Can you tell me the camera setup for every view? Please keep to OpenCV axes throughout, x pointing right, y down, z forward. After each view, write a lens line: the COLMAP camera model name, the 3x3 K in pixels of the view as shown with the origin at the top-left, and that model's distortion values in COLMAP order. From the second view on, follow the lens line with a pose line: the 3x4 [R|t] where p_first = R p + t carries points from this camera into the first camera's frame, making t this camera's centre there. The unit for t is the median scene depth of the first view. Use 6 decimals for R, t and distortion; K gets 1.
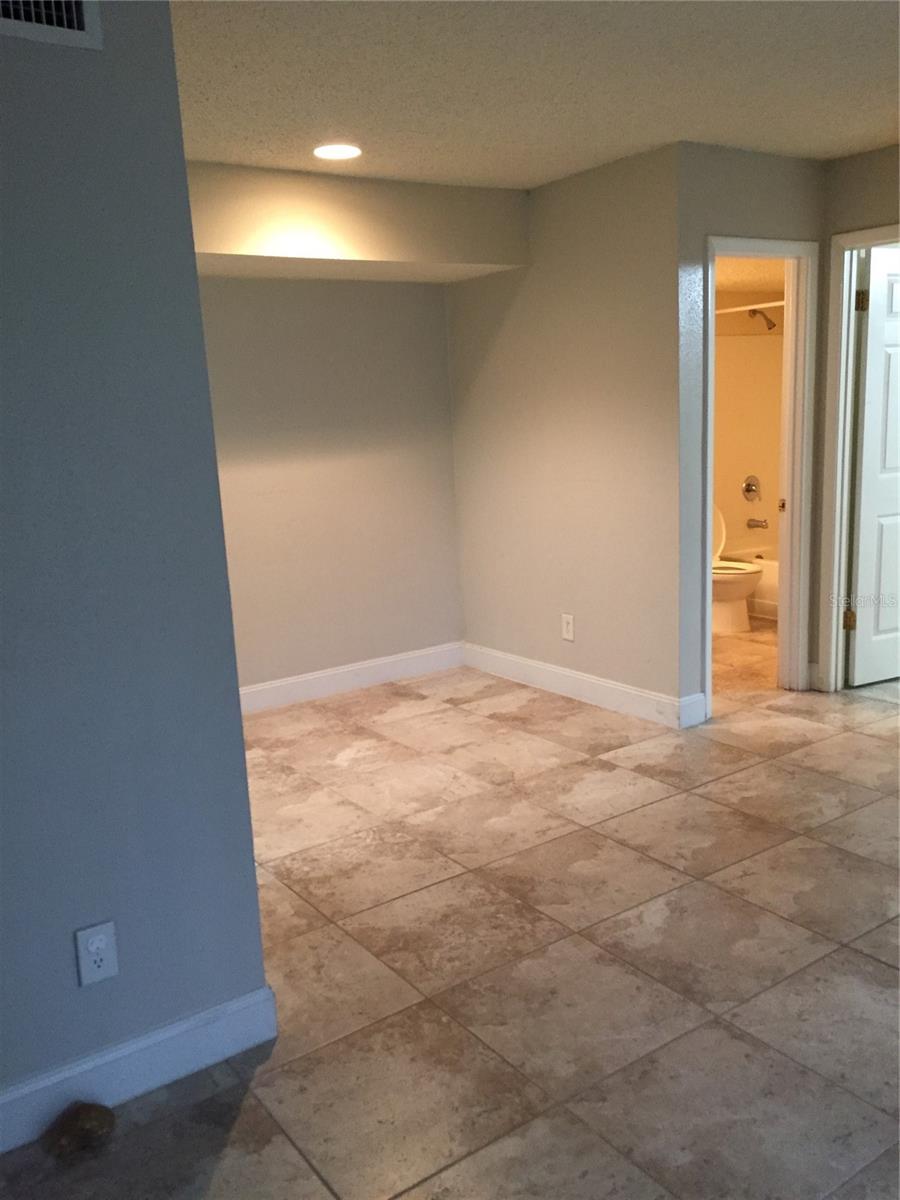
lens RADIAL K [[1017.4, 0, 452.6], [0, 1017.4, 594.6], [0, 0, 1]] dist [0.092115, -0.127582]
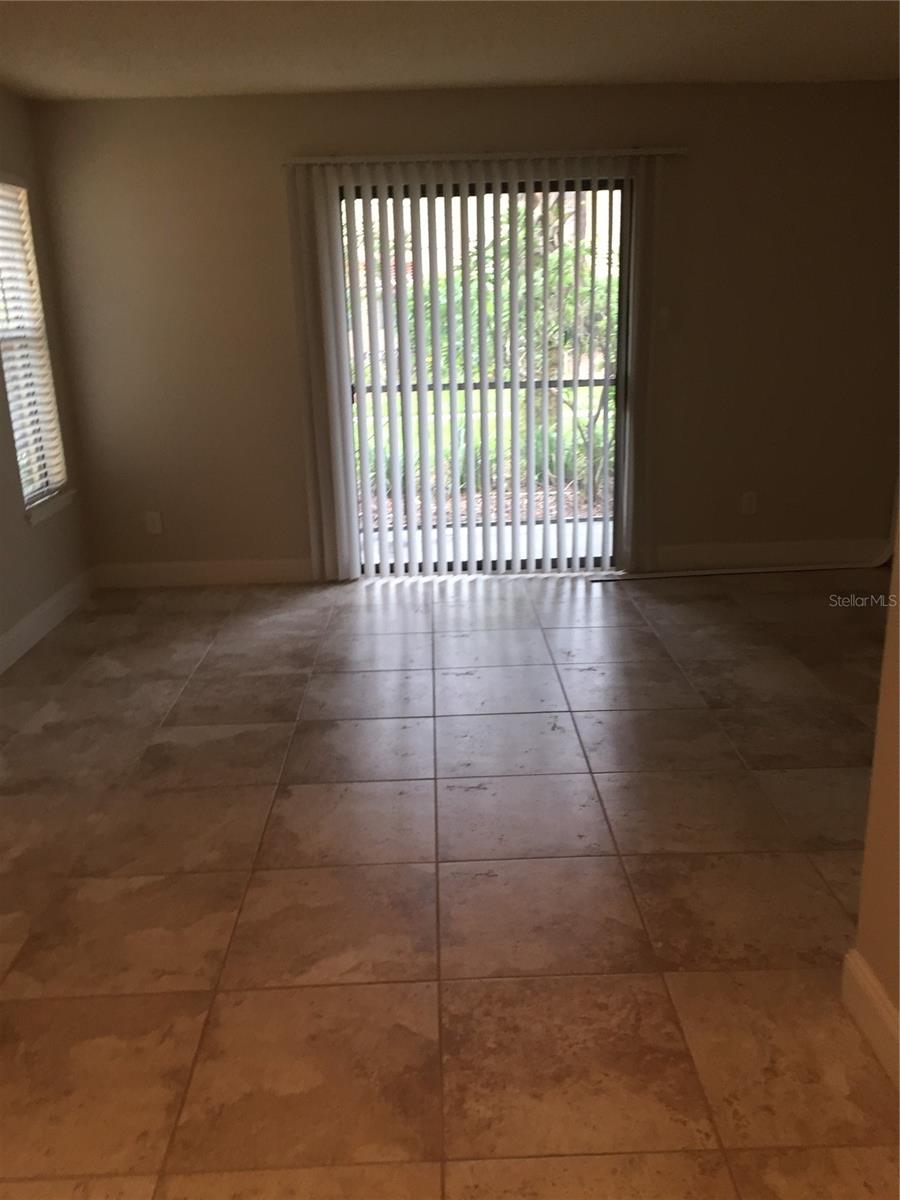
lens RADIAL K [[1017.4, 0, 452.6], [0, 1017.4, 594.6], [0, 0, 1]] dist [0.092115, -0.127582]
pose [[-0.825156, -0.083339, 0.558724, -0.304631], [0.177867, 0.900423, 0.396991, -0.253996], [-0.536172, 0.426958, -0.728166, 1.415244]]
